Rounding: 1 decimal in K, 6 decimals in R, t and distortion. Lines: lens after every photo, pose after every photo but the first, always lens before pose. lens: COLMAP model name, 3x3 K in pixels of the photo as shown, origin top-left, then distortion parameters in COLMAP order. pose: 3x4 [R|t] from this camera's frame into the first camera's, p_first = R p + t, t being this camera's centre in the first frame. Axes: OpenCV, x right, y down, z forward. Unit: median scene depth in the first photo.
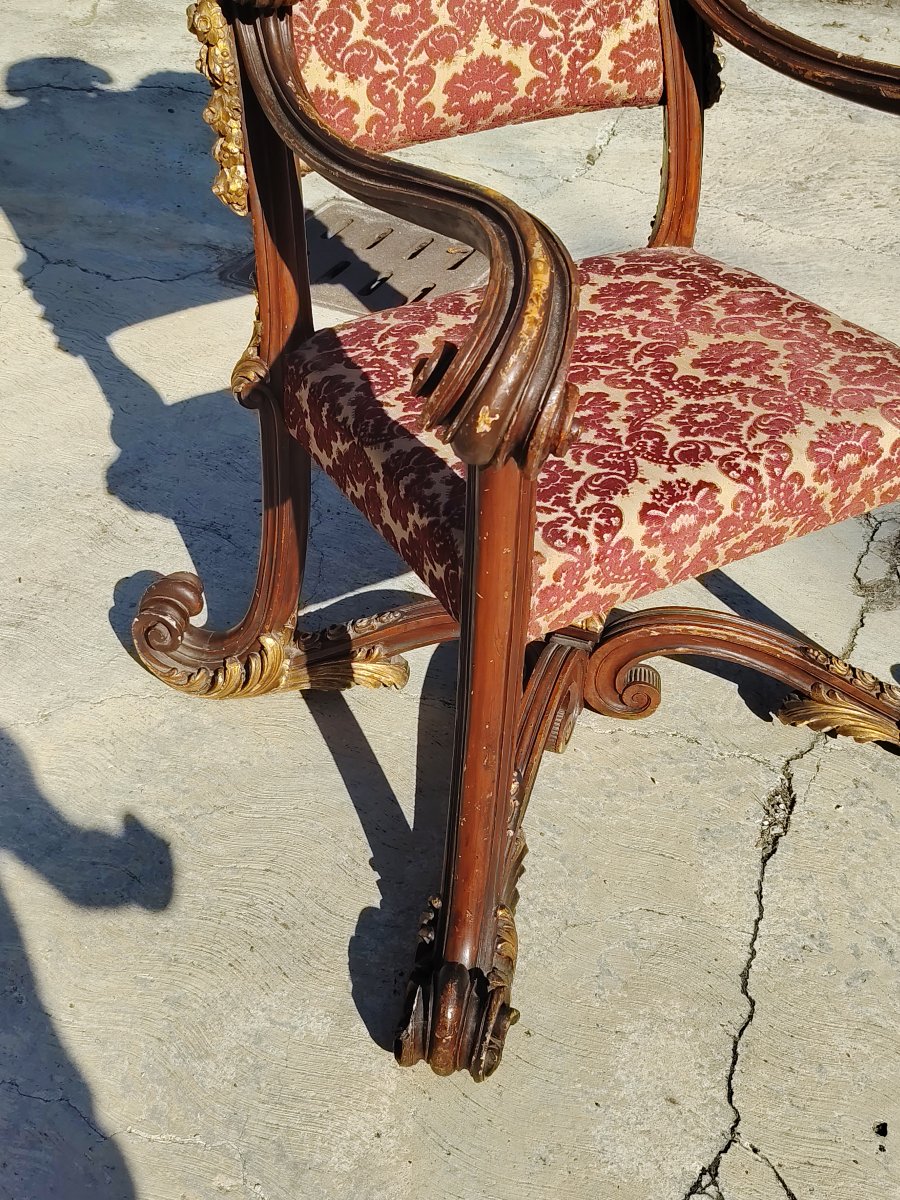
lens RADIAL K [[1490.3, 0, 457.5], [0, 1490.3, 598.1], [0, 0, 1]] dist [0.086510, 0.000000]
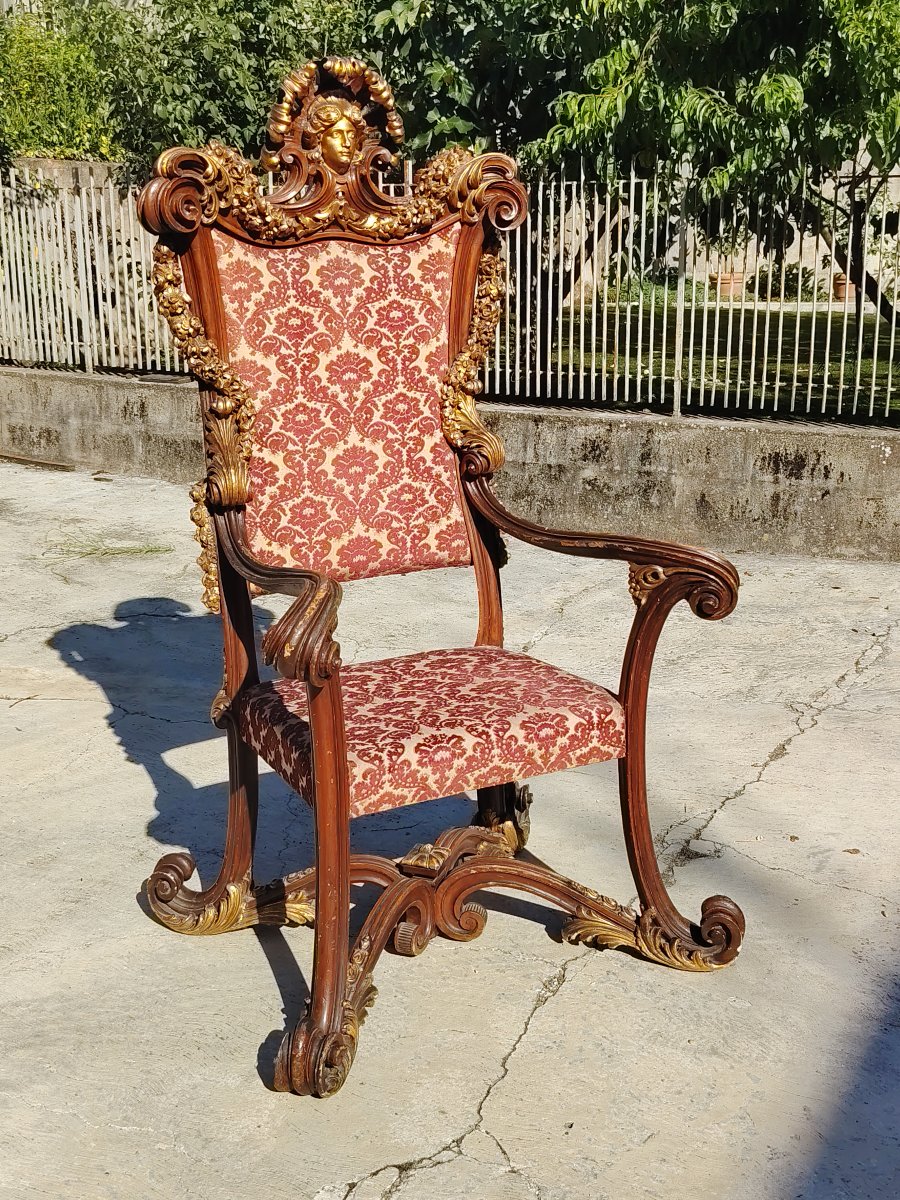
lens RADIAL K [[1490.3, 0, 487.4], [0, 1490.3, 614.4], [0, 0, 1]] dist [0.086510, 0.000000]
pose [[0.998760, -0.023426, -0.043937, 0.247423], [0.005925, 0.932057, -0.362264, 0.380060], [0.049439, 0.361554, 0.931039, -0.632989]]
